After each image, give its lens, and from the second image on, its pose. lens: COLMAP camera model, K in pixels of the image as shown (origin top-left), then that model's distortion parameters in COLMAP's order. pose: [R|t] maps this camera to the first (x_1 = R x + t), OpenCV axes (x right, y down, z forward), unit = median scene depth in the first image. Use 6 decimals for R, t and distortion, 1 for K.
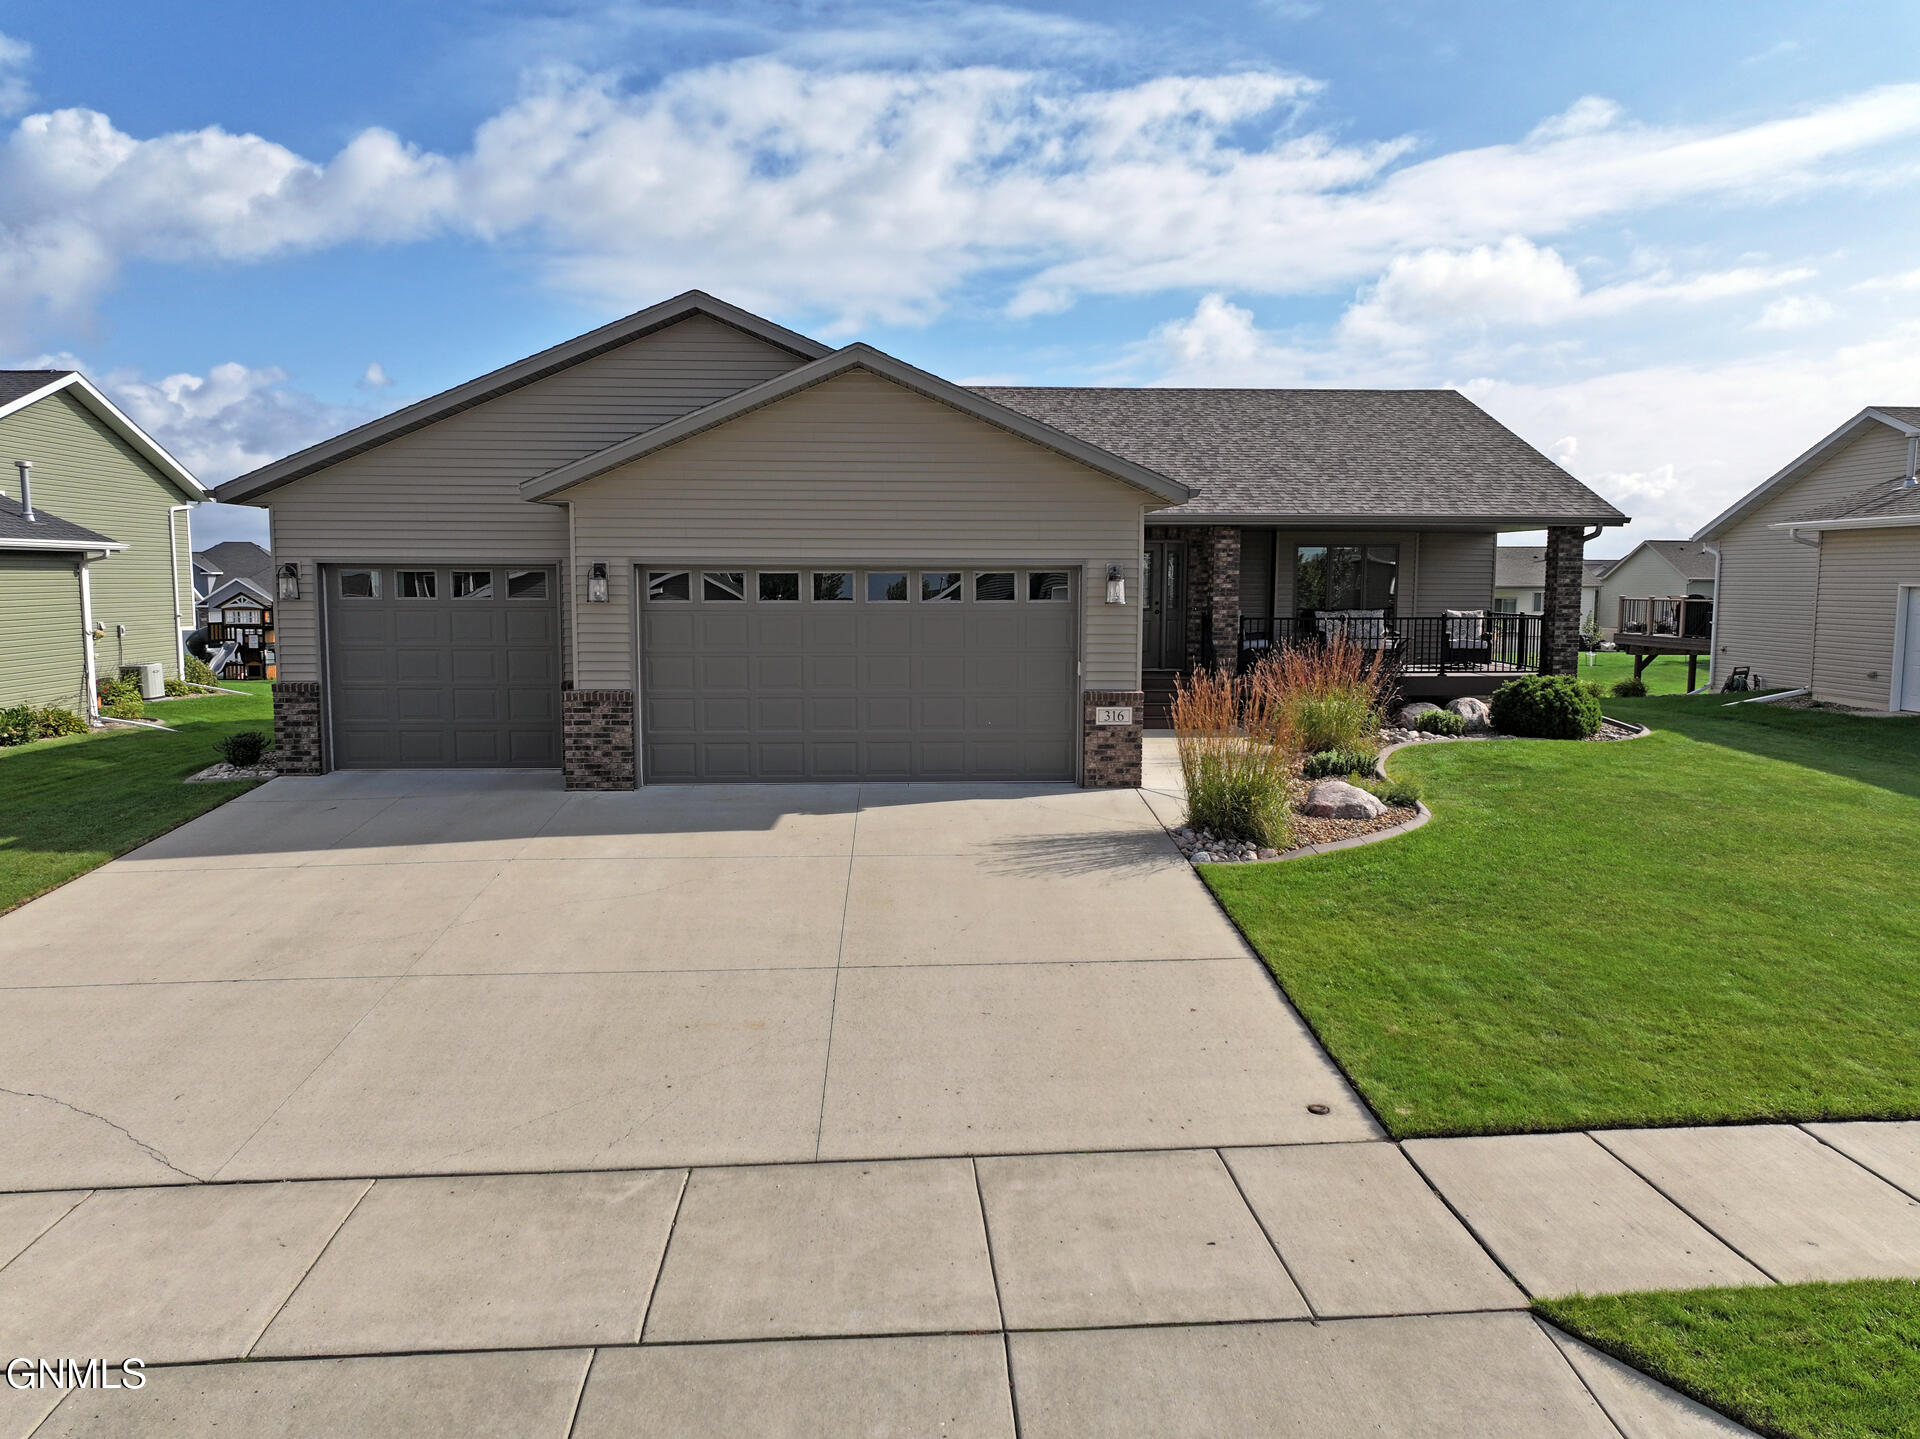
lens RADIAL K [[1360.2, 0, 931.0], [0, 1360.2, 709.5], [0, 0, 1]] dist [0.001341, 0.010408]
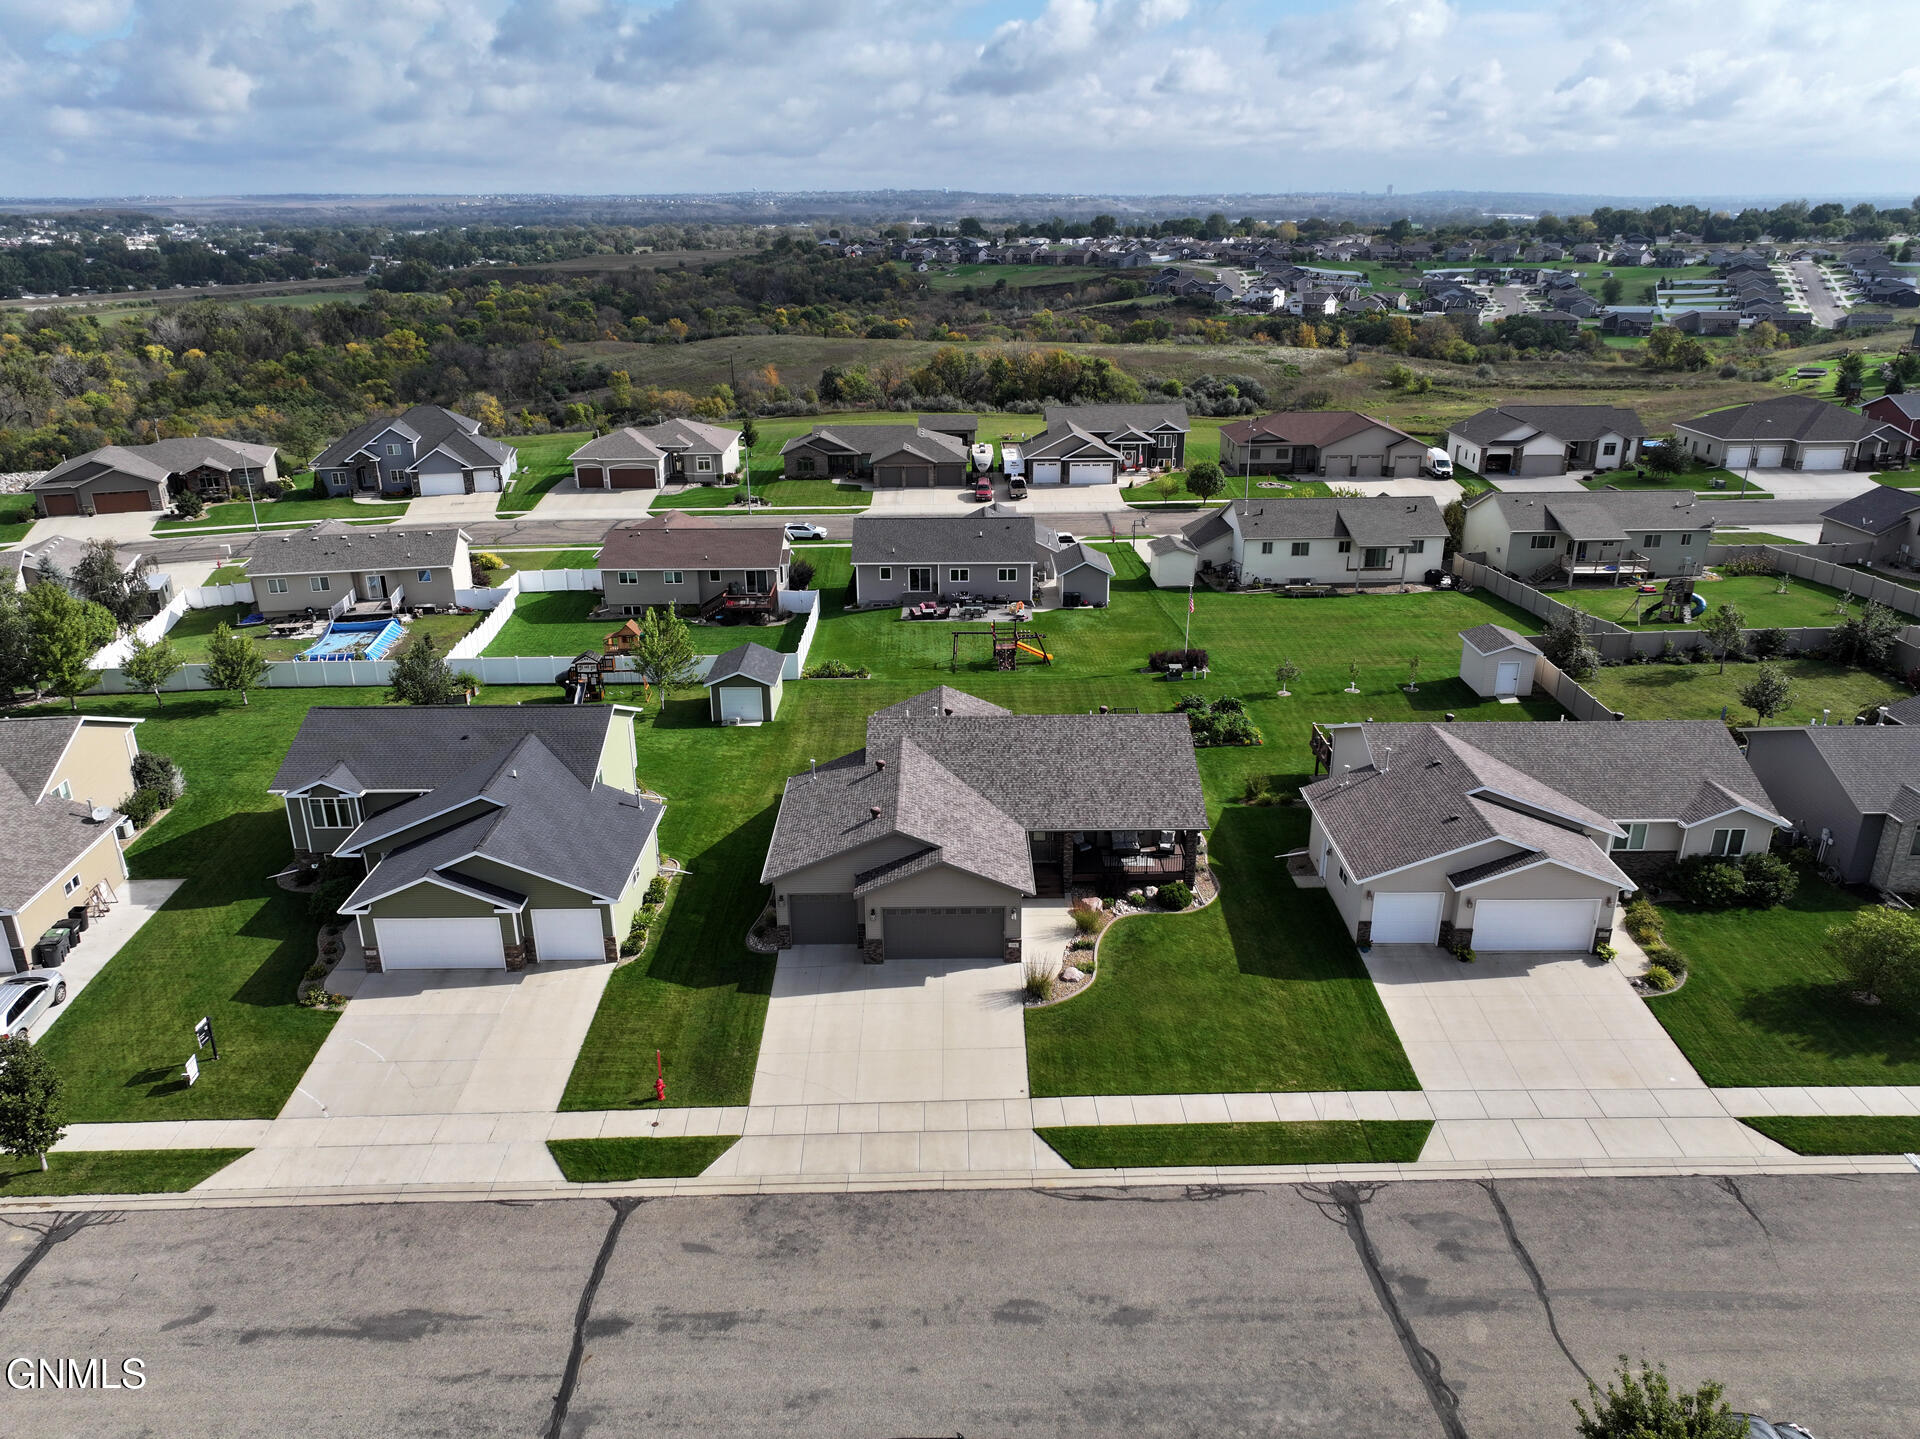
lens RADIAL K [[1360.2, 0, 959.6], [0, 1360.2, 724.9], [0, 0, 1]] dist [0.001341, 0.010408]
pose [[0.999661, -0.004087, -0.025727, 0.080084], [0.010949, 0.962060, 0.272617, -1.461484], [0.023637, -0.272807, 0.961778, -2.202640]]
